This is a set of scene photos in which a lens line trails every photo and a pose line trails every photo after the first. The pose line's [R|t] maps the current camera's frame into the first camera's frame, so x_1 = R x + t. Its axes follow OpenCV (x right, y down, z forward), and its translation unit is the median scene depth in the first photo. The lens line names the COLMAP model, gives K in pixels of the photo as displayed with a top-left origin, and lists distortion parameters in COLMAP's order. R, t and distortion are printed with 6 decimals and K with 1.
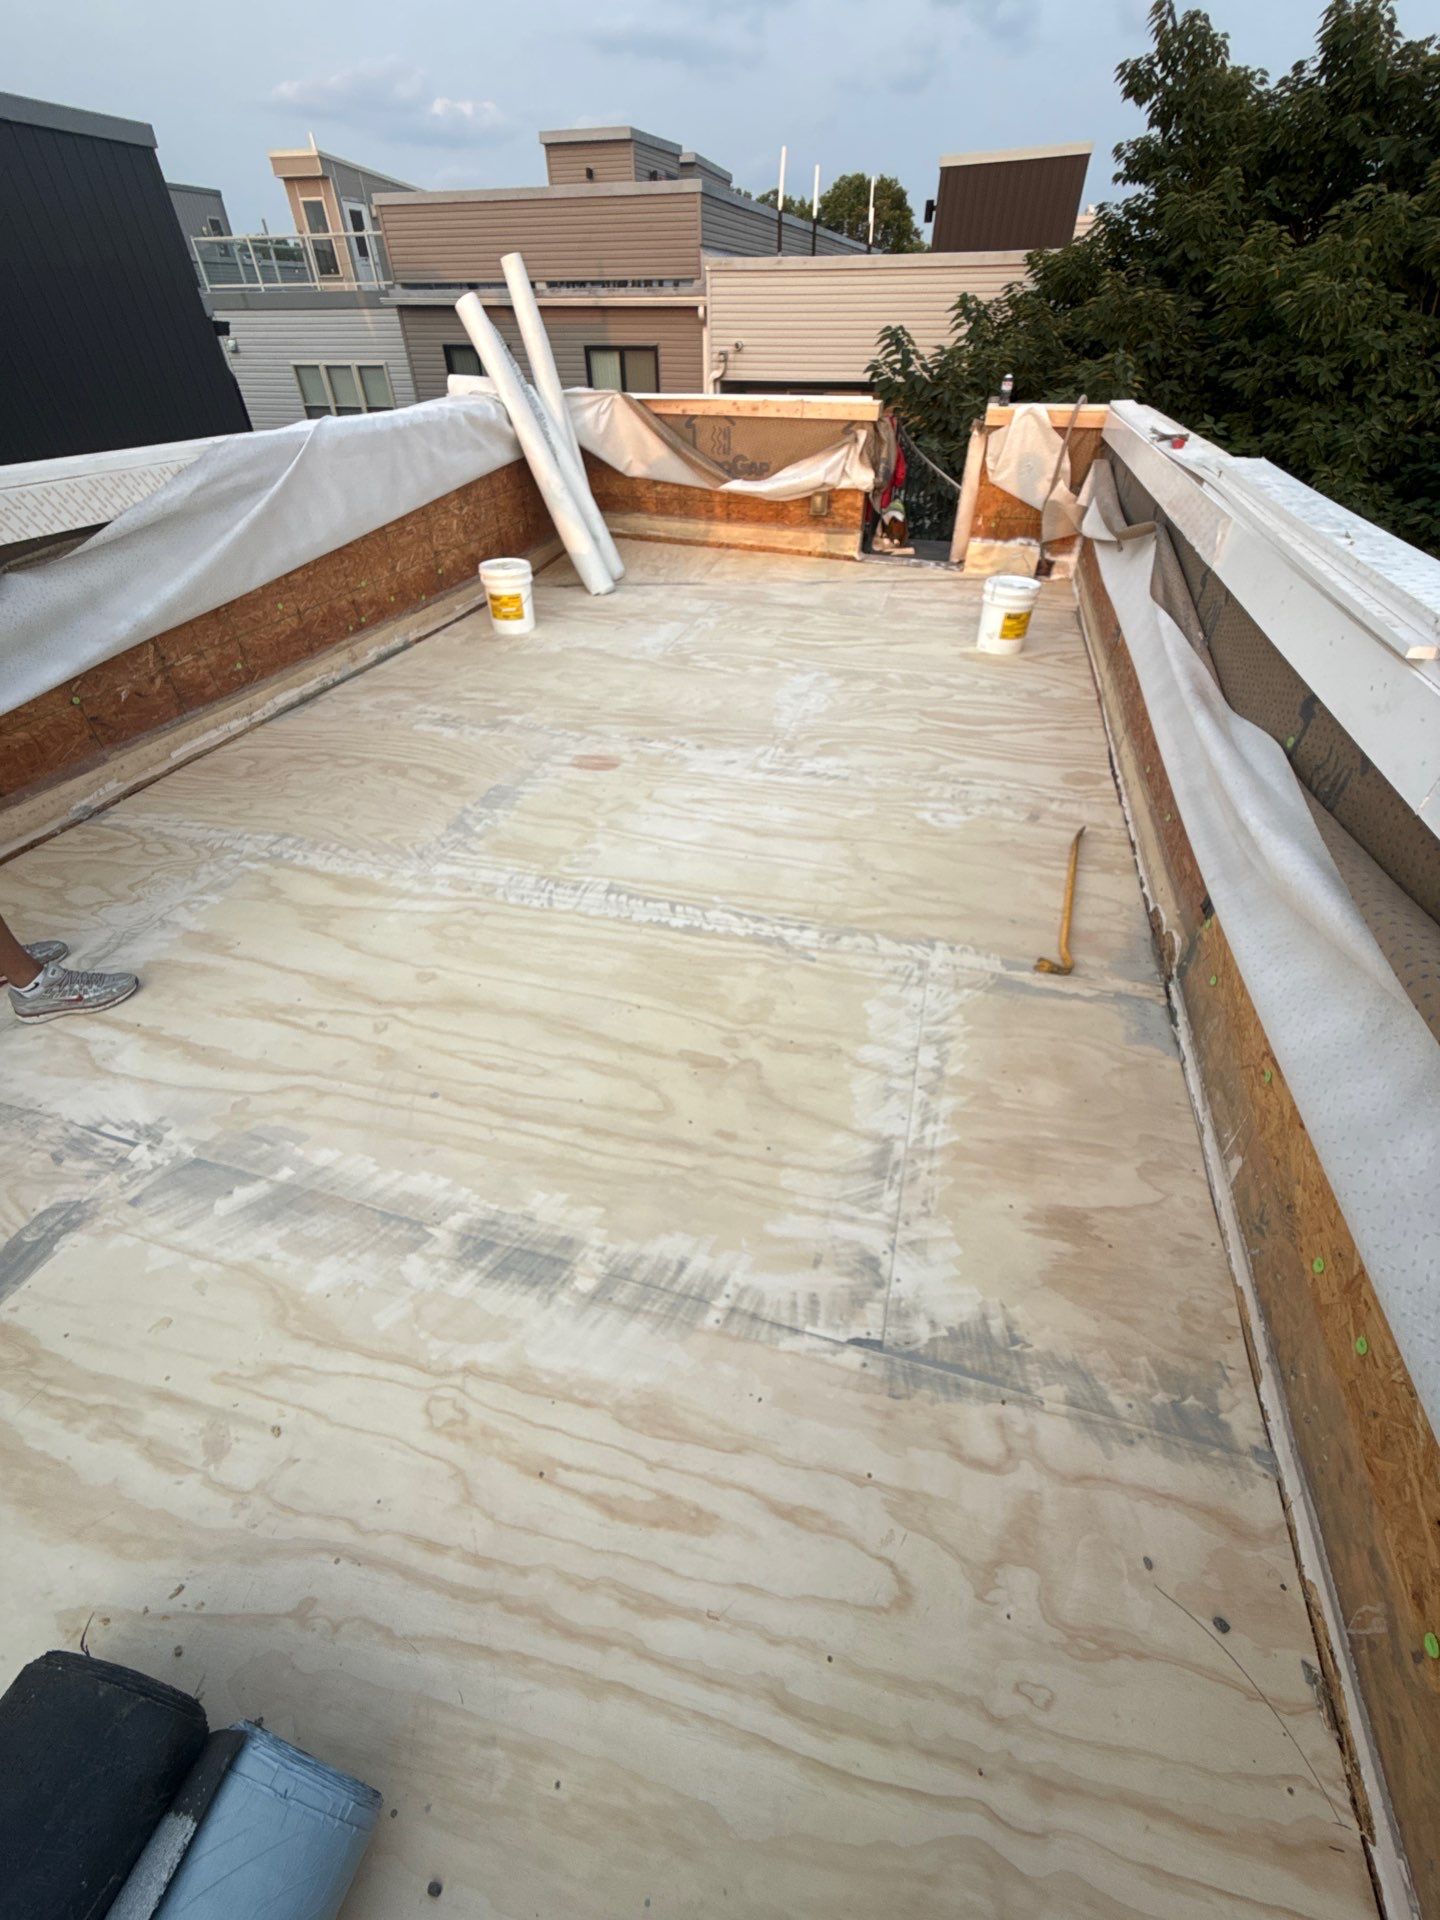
lens RADIAL K [[766.5, 0, 707.0], [0, 766.5, 958.7], [0, 0, 1]] dist [0.000616, 0.000180]
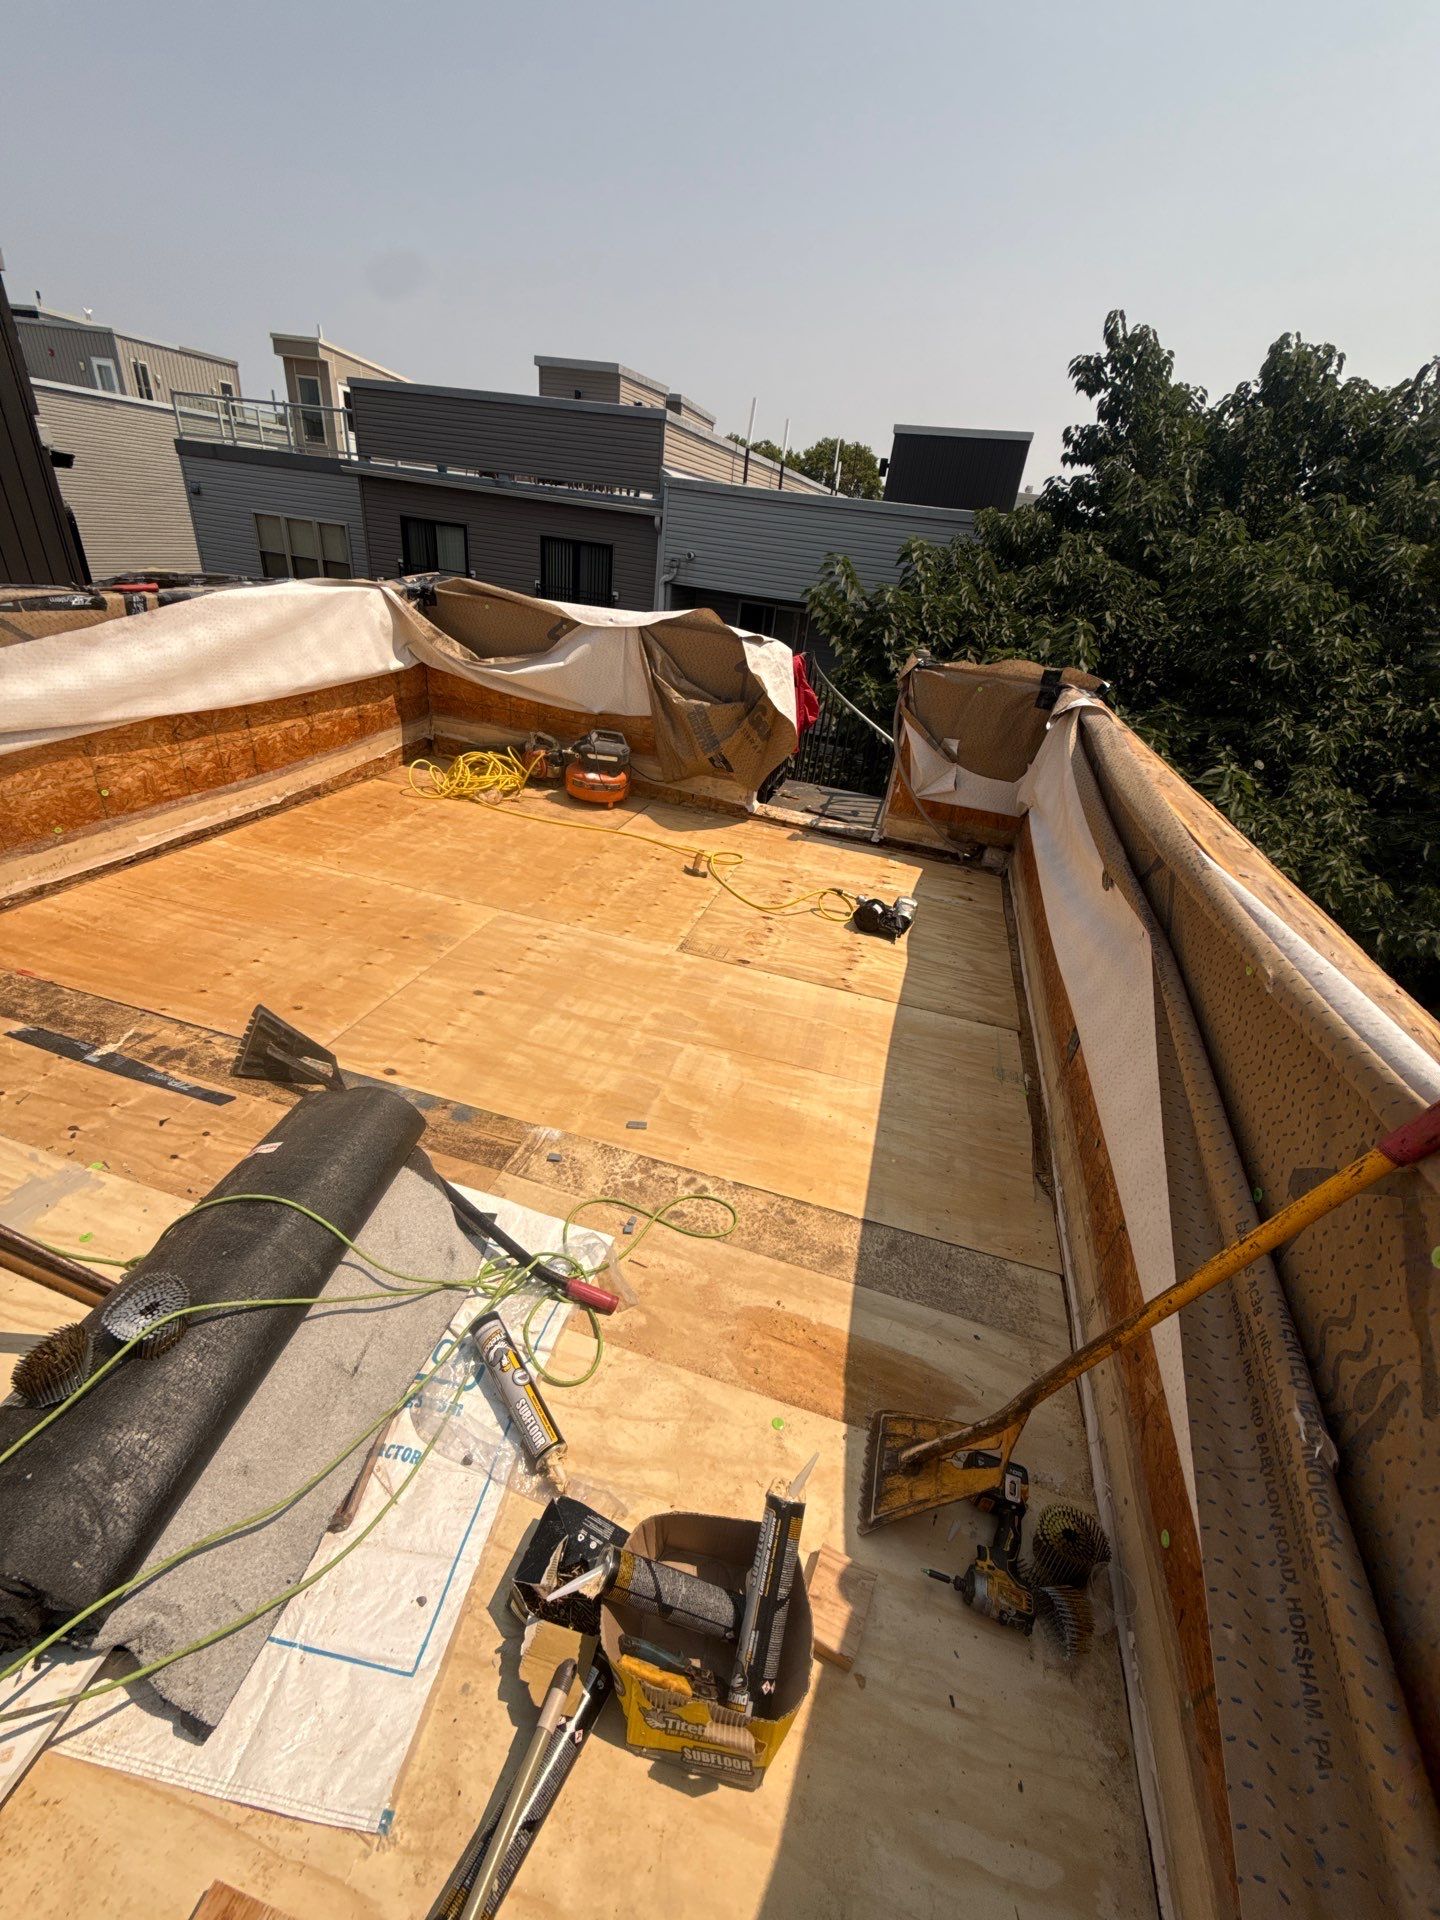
lens RADIAL K [[766.5, 0, 688.4], [0, 766.5, 963.1], [0, 0, 1]] dist [0.000616, 0.000180]
pose [[0.993025, 0.109385, 0.044011, 0.084400], [-0.099663, 0.978160, -0.182402, -0.161880], [-0.063002, 0.176743, 0.982239, 0.186291]]
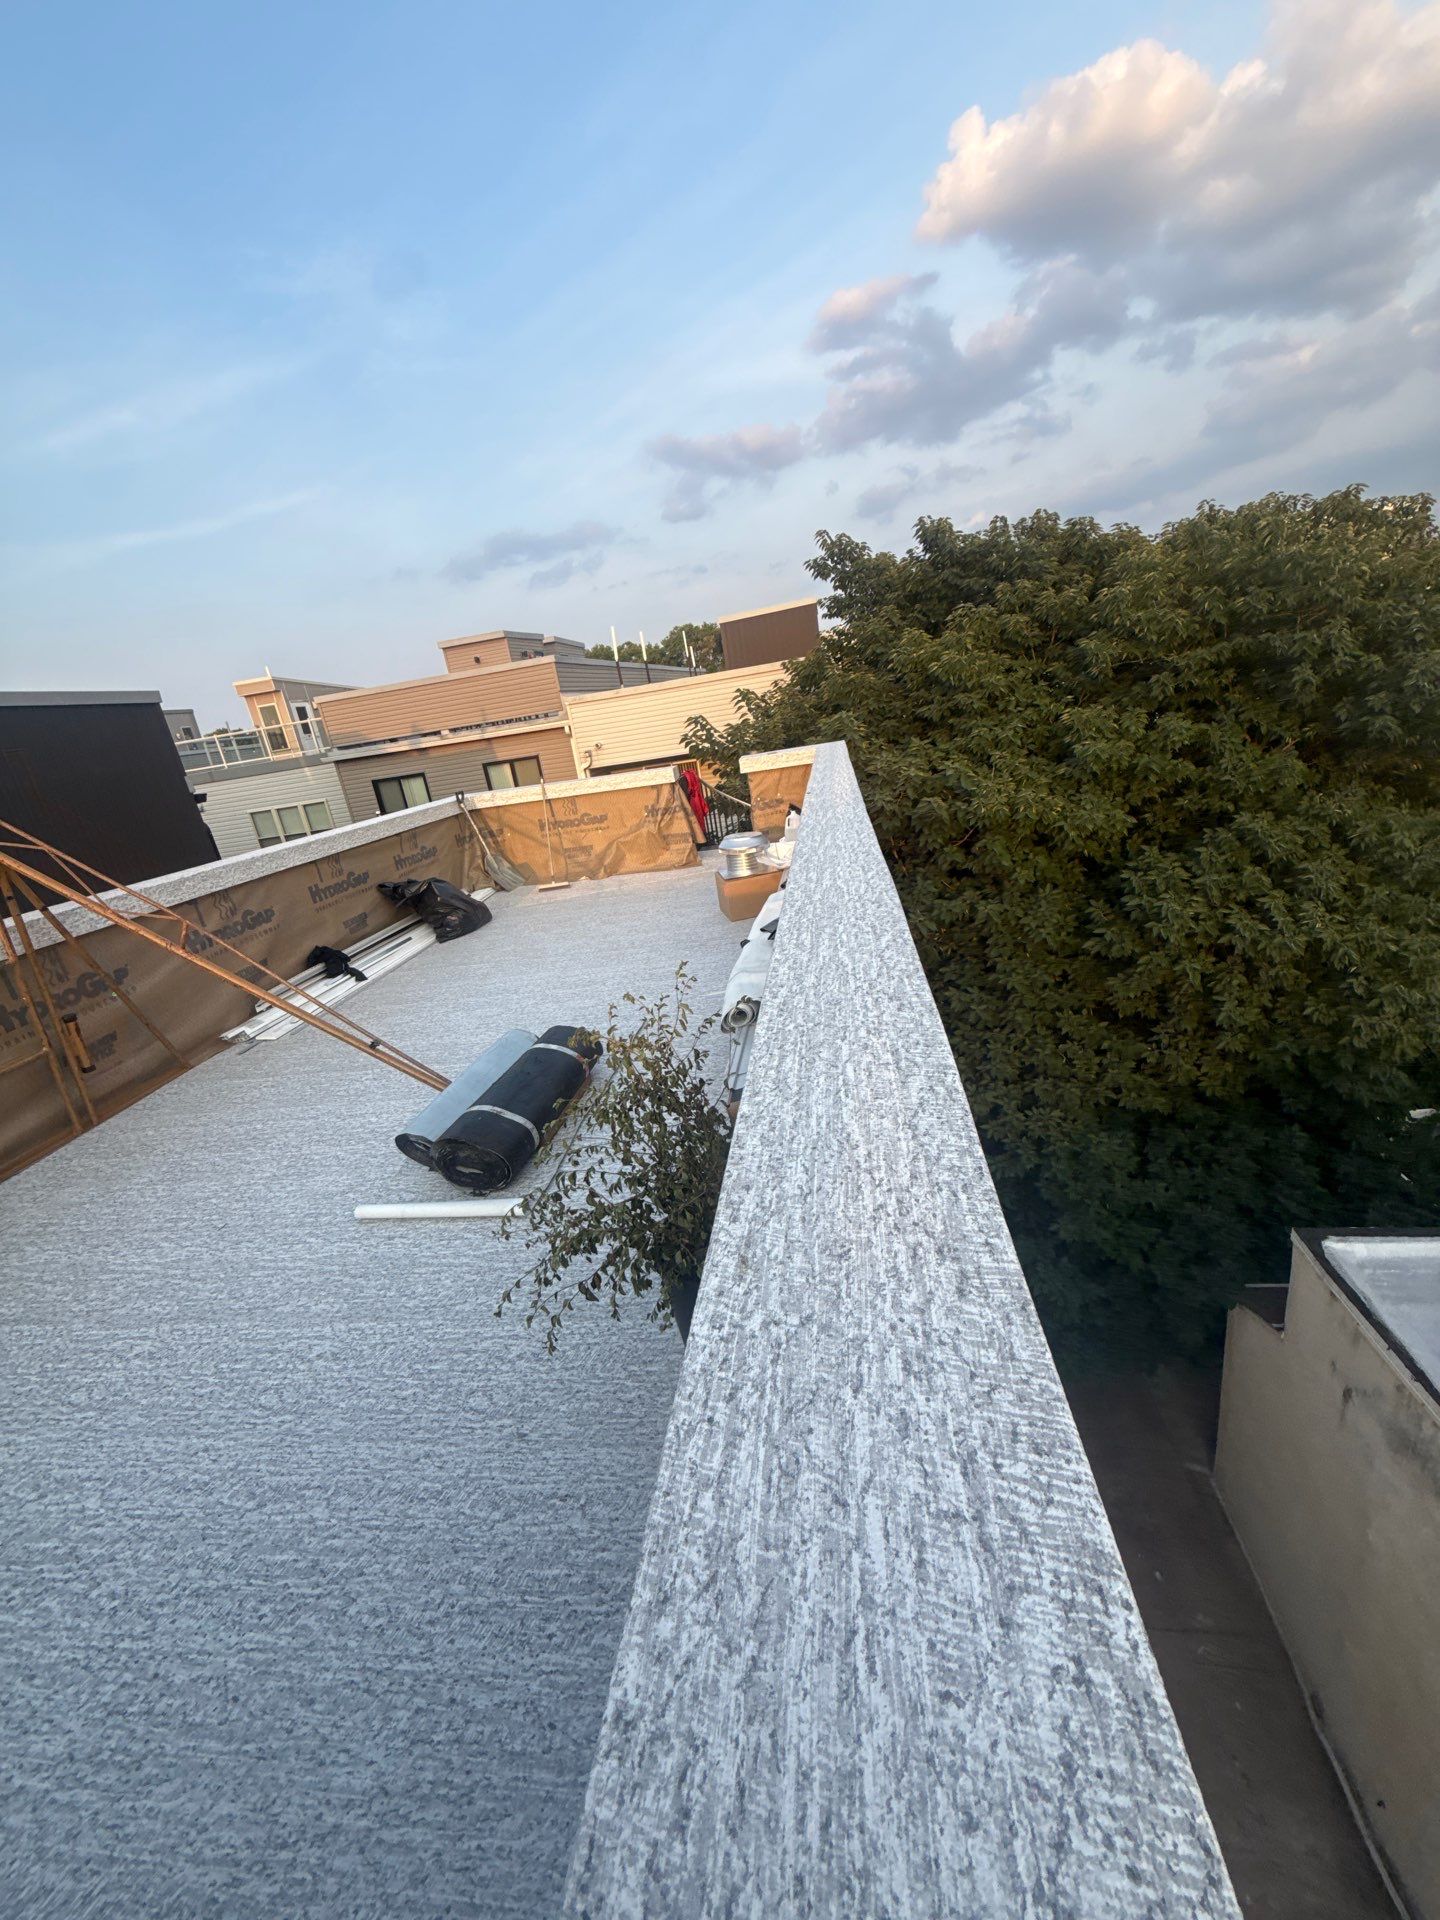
lens RADIAL K [[766.5, 0, 700.6], [0, 766.5, 968.3], [0, 0, 1]] dist [0.000616, 0.000180]
pose [[0.980484, -0.178250, 0.082939, 0.056396], [0.196335, 0.909712, -0.365891, 0.105728], [-0.010230, 0.375034, 0.926955, -0.128586]]
